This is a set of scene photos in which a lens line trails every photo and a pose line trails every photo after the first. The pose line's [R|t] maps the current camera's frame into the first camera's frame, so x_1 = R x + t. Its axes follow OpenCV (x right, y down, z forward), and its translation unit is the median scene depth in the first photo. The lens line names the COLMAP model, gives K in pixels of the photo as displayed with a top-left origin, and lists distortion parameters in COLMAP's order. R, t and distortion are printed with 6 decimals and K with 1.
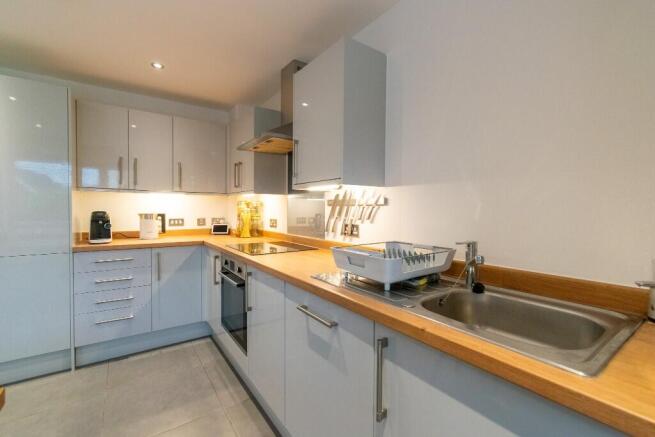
lens RADIAL K [[288.3, 0, 328.6], [0, 288.3, 217.1], [0, 0, 1]] dist [-0.001253, -0.000194]
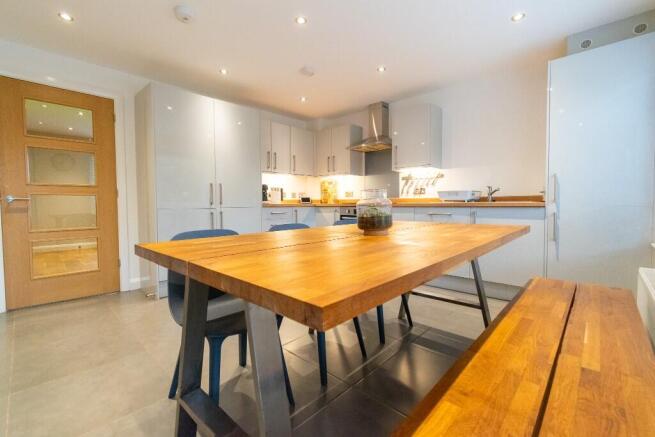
lens RADIAL K [[288.3, 0, 324.1], [0, 288.3, 215.4], [0, 0, 1]] dist [-0.001253, -0.000194]
pose [[0.984213, -0.020501, 0.175799, -0.767640], [0.017648, 0.999686, 0.017780, 0.135956], [-0.176108, -0.014397, 0.984265, -0.713536]]
